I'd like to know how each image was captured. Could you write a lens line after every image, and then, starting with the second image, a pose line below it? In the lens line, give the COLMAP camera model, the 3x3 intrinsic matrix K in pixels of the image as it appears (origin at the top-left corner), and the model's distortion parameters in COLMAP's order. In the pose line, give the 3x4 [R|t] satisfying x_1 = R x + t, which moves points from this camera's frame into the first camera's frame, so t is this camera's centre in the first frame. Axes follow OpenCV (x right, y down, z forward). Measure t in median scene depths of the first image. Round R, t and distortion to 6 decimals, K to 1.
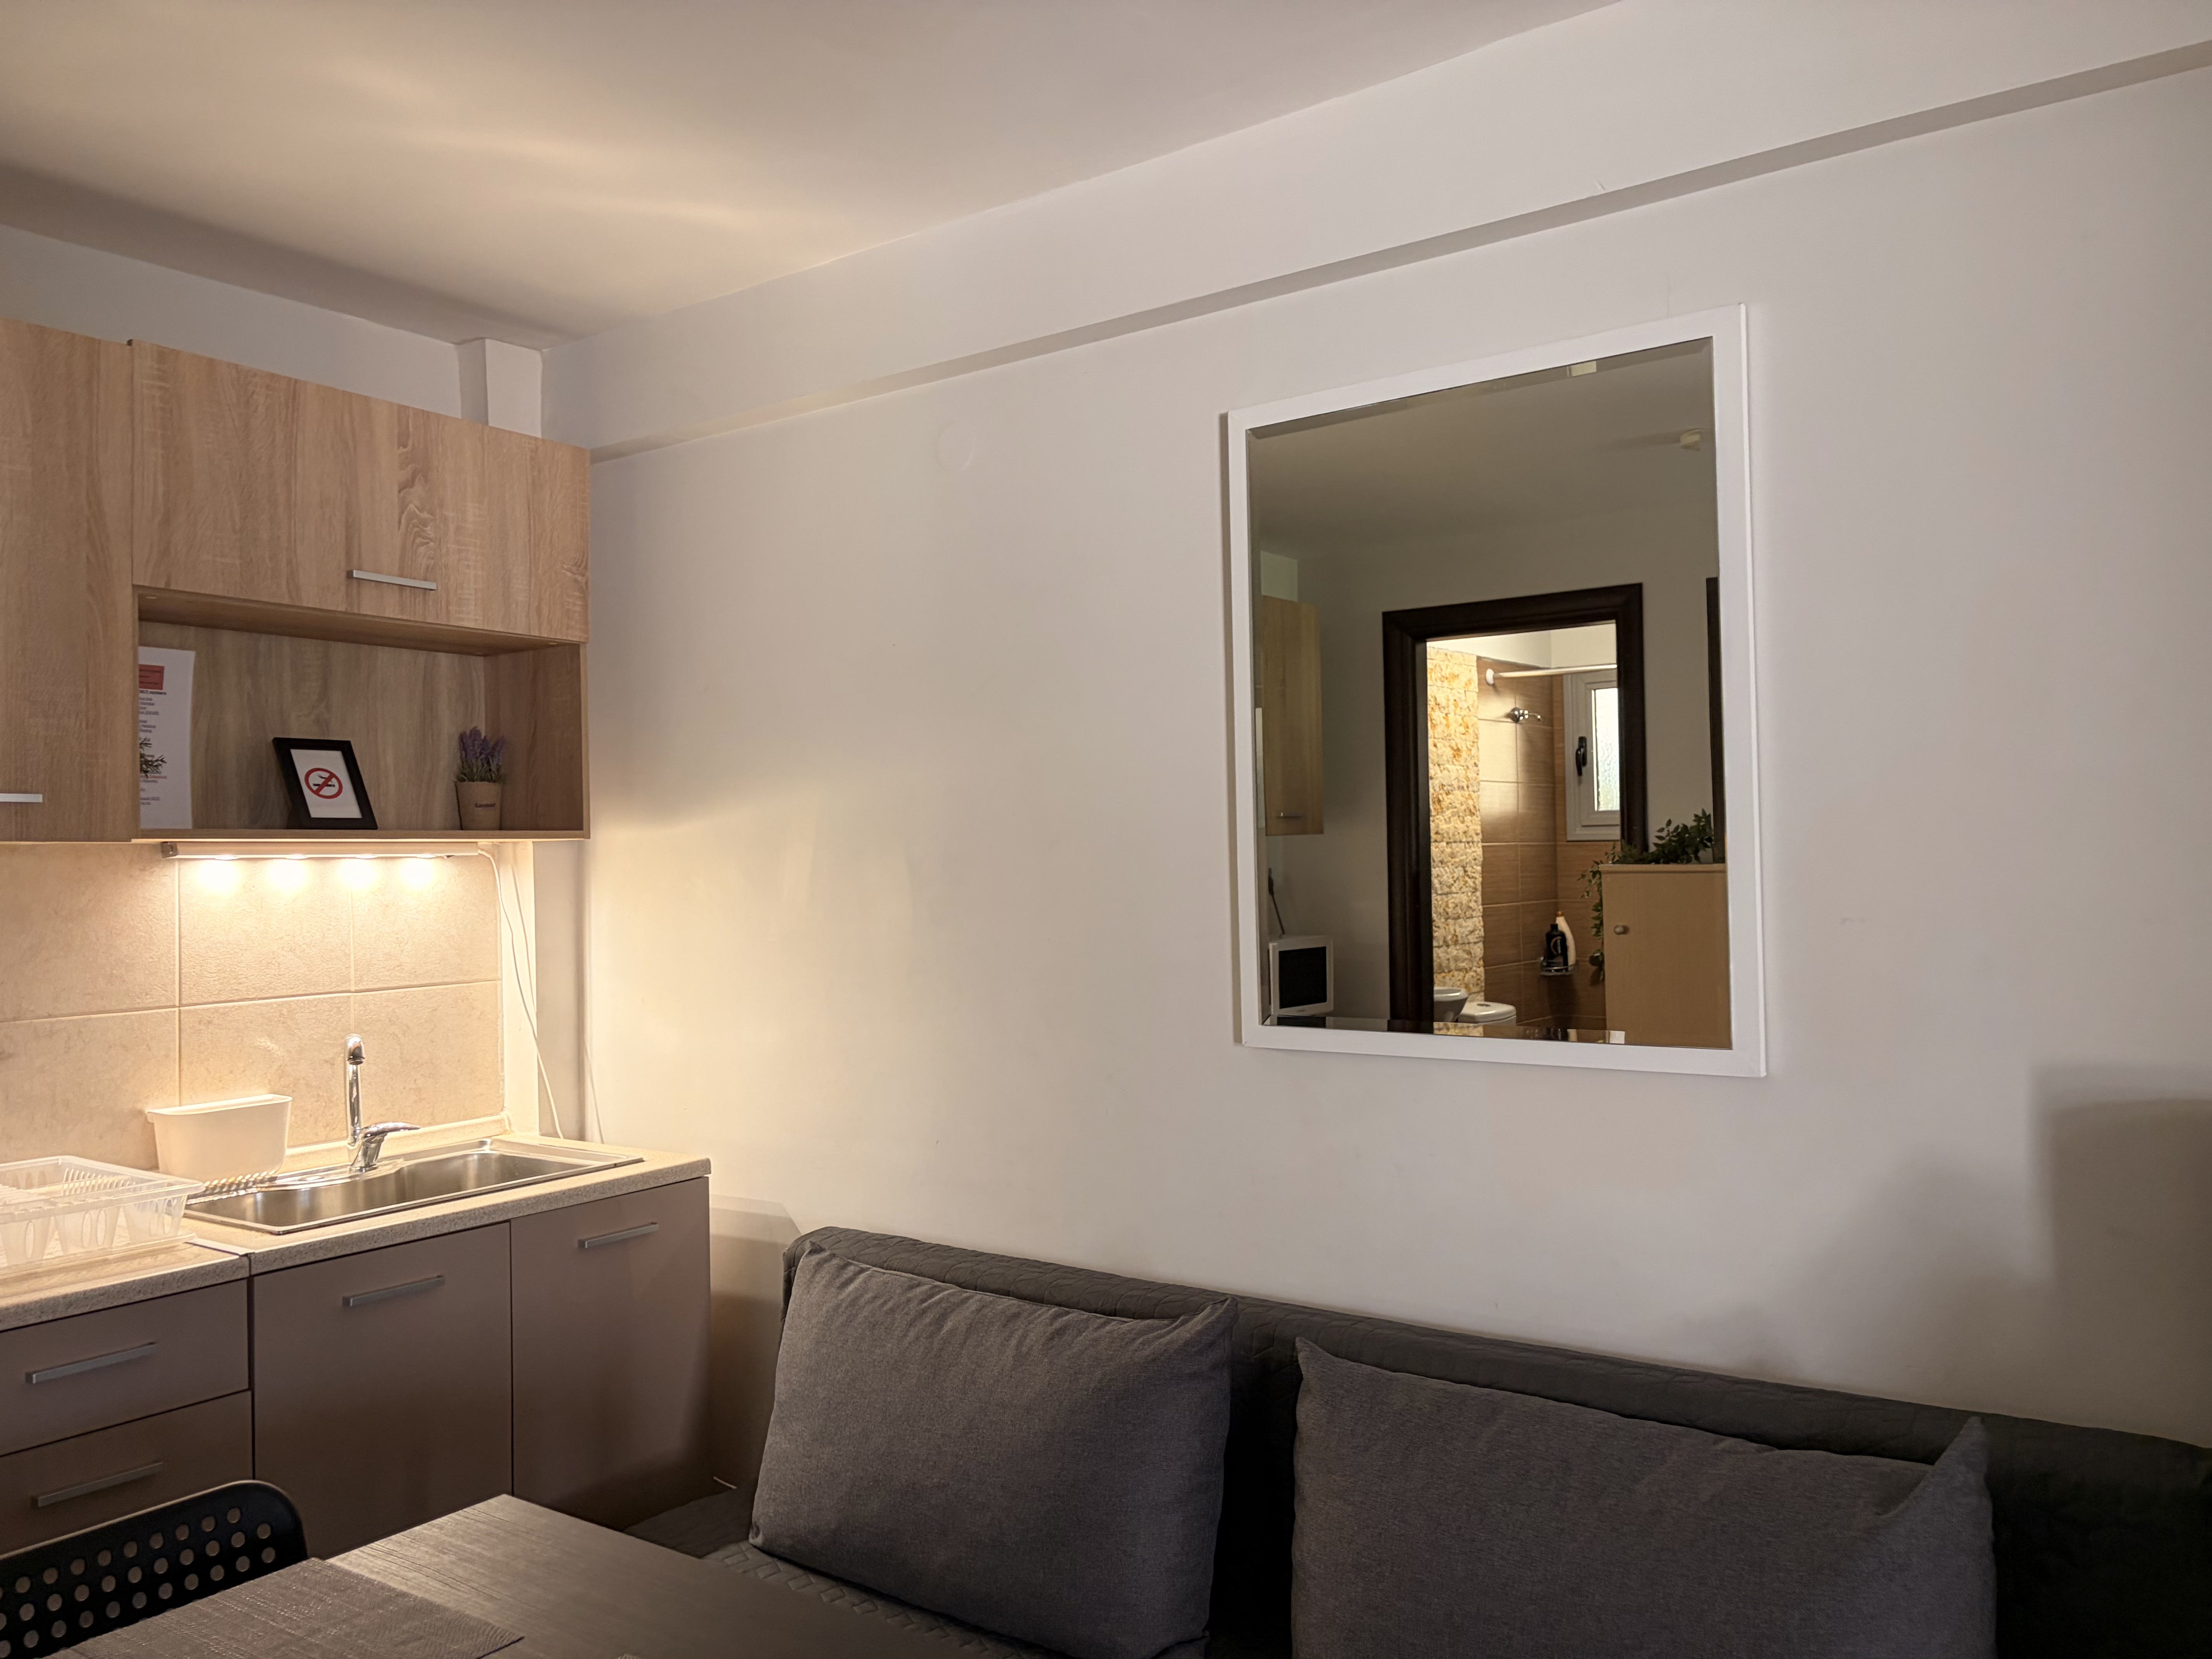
lens RADIAL K [[1672.3, 0, 1106.1], [0, 1672.3, 840.9], [0, 0, 1]] dist [0.044223, -0.044322]
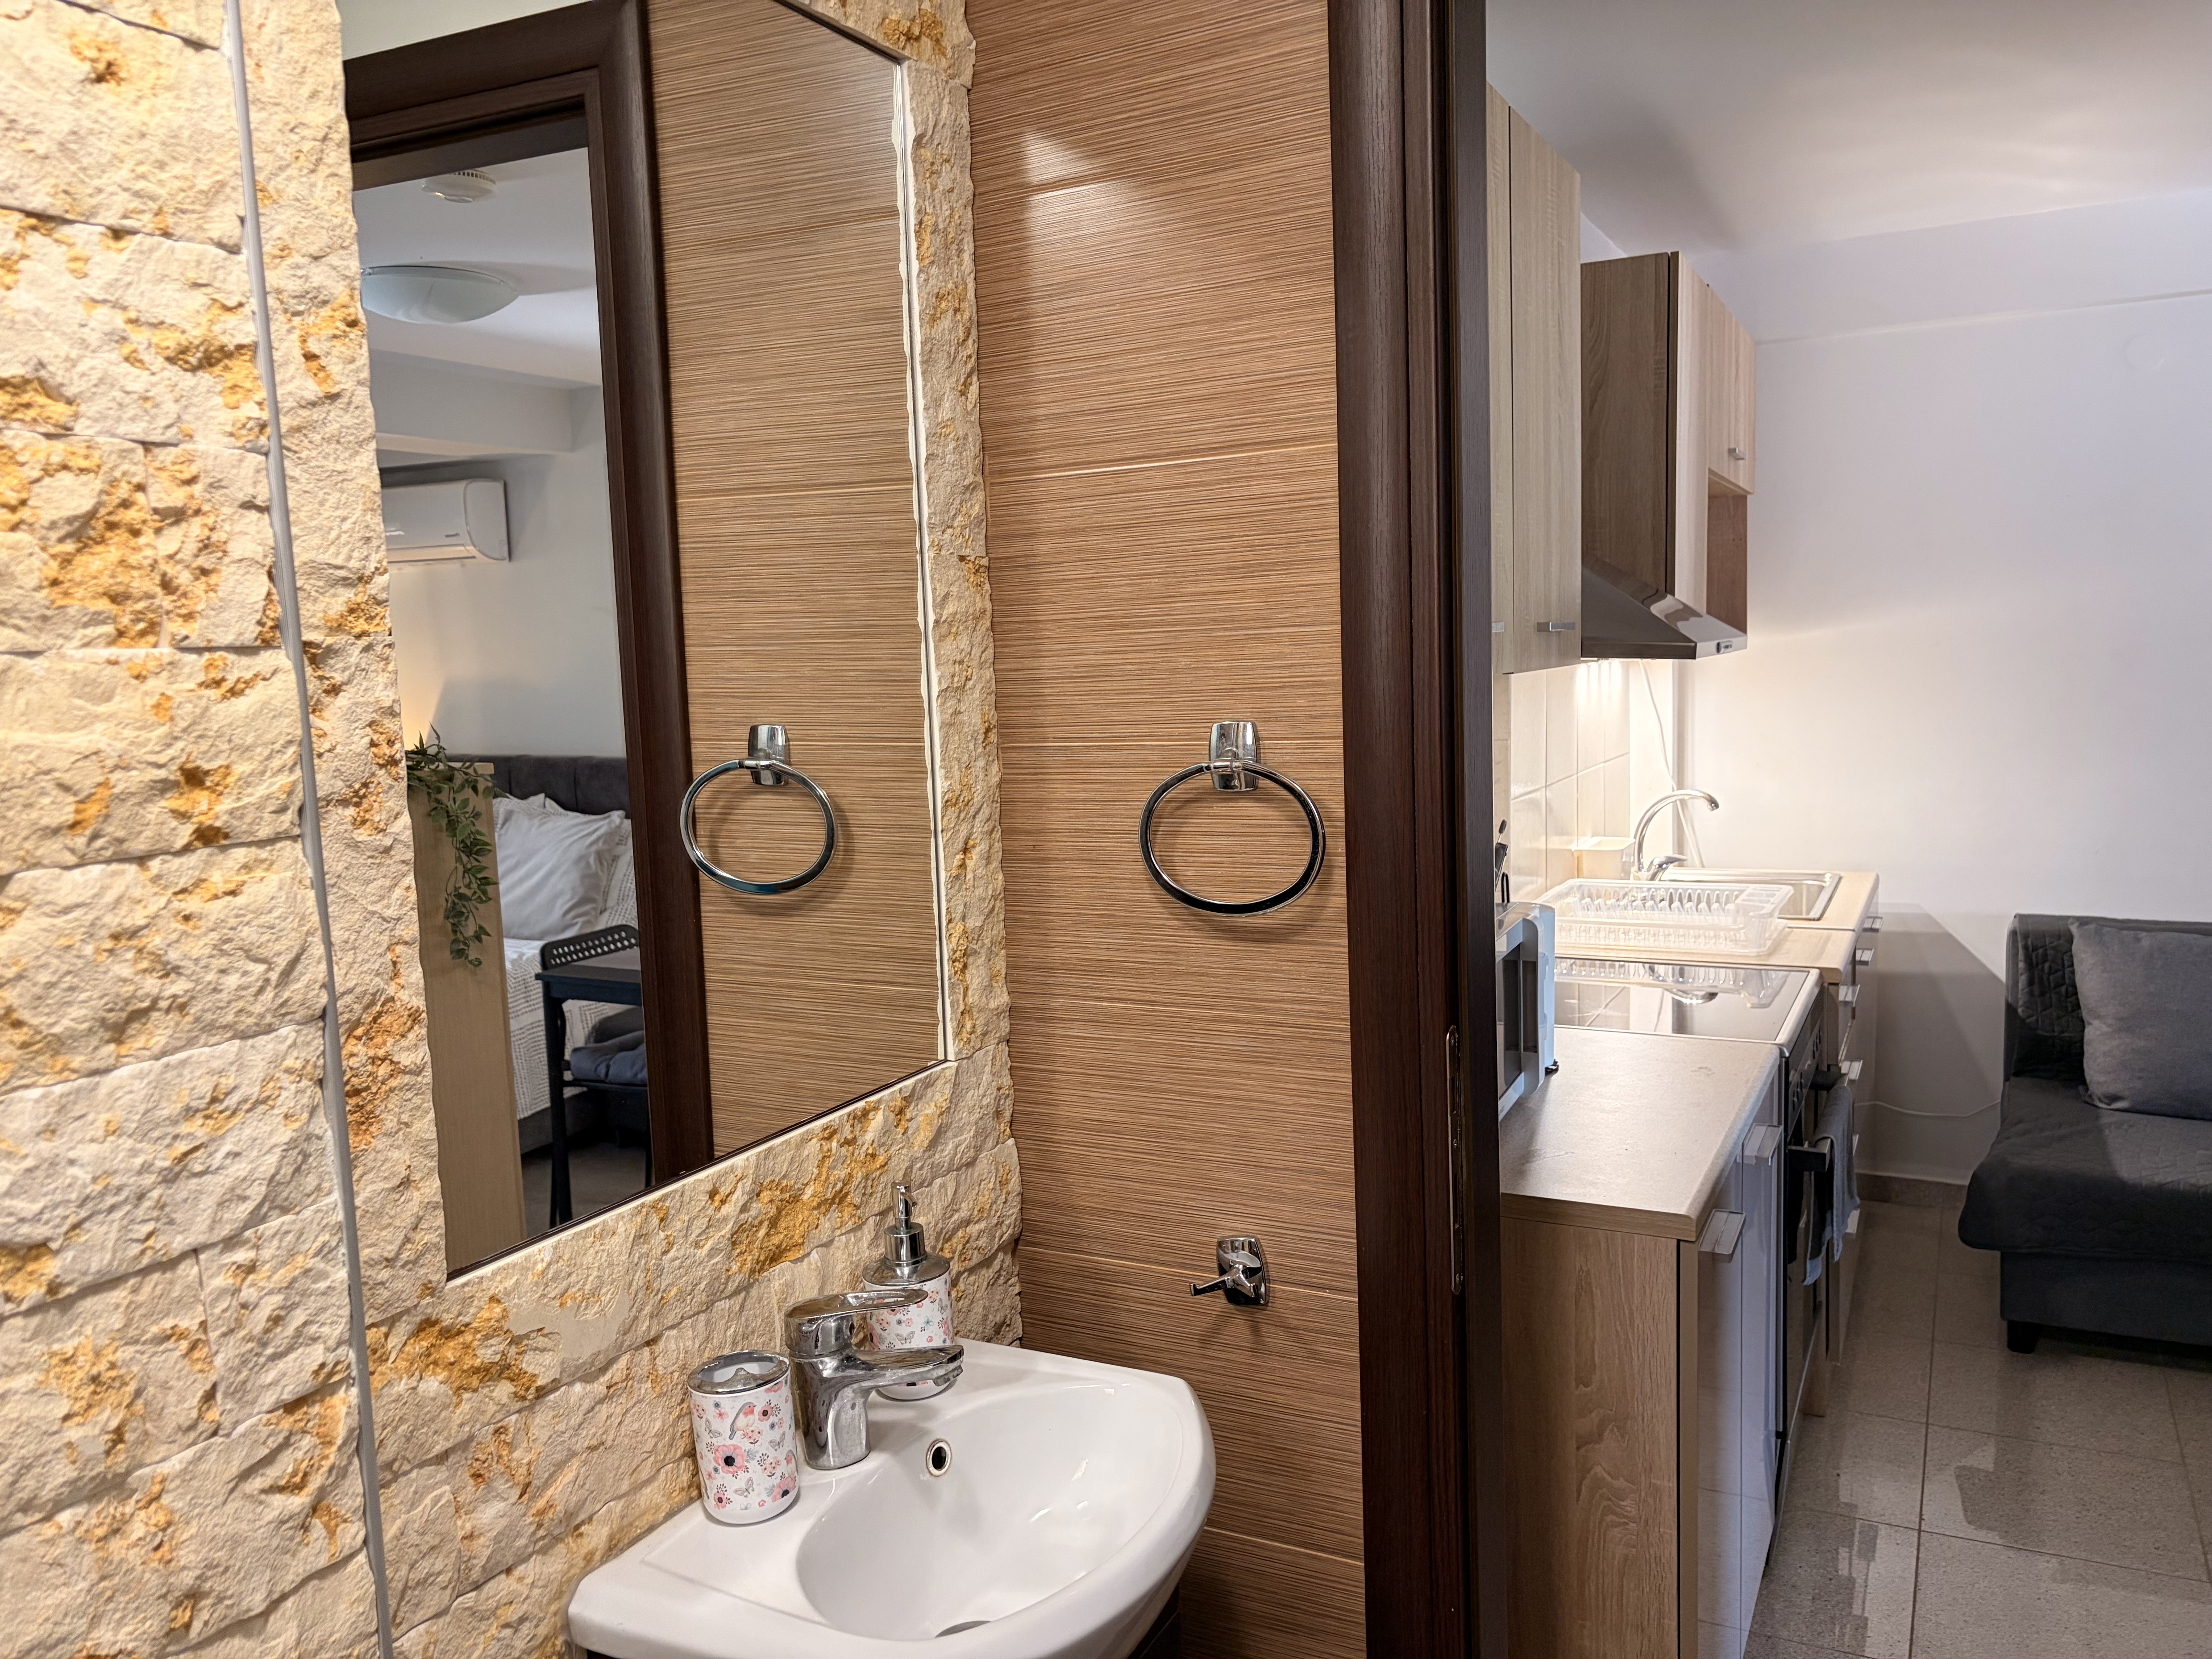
lens RADIAL K [[1672.3, 0, 1117.0], [0, 1672.3, 830.1], [0, 0, 1]] dist [0.044223, -0.044322]
pose [[0.989835, -0.036041, 0.137578, -1.092445], [0.019880, 0.992923, 0.117083, -0.022550], [-0.140825, -0.113157, 0.983547, -0.285526]]
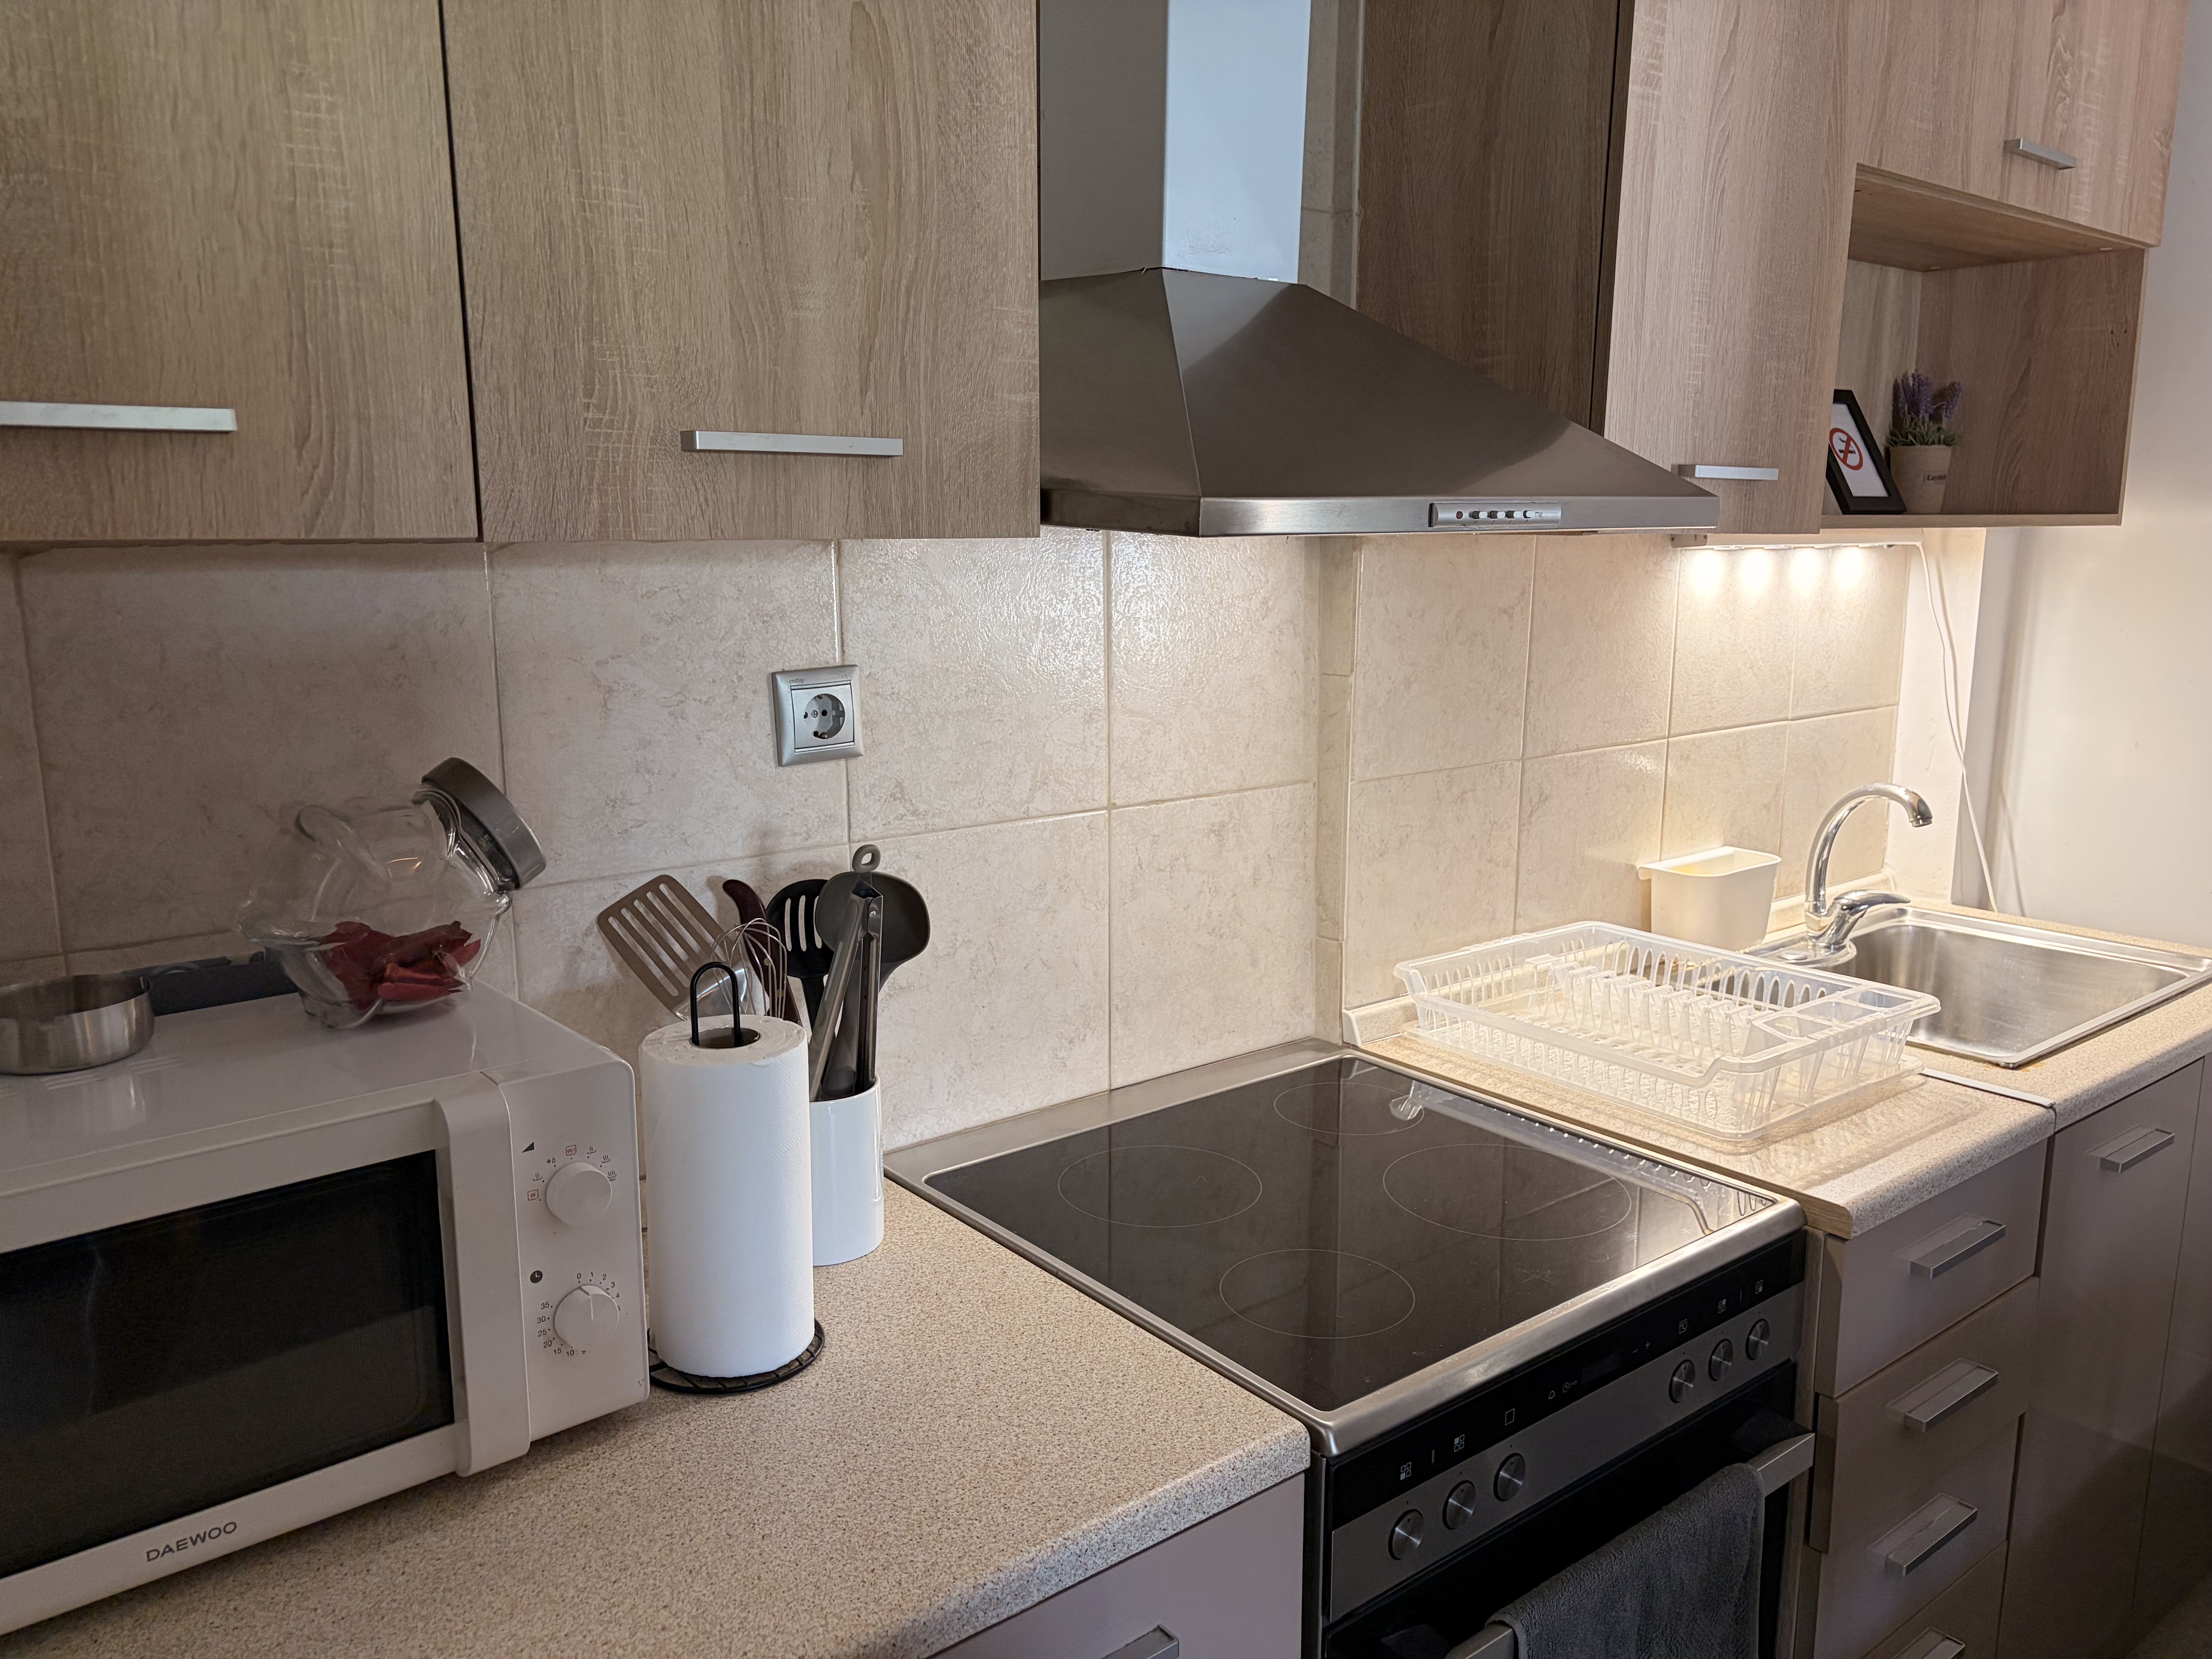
lens RADIAL K [[1672.3, 0, 1114.2], [0, 1672.3, 836.7], [0, 0, 1]] dist [0.044223, -0.044322]
pose [[0.961614, 0.068663, -0.265676, -0.578672], [-0.014623, 0.979634, 0.200258, -0.010994], [0.274015, -0.188686, 0.943034, 0.169637]]
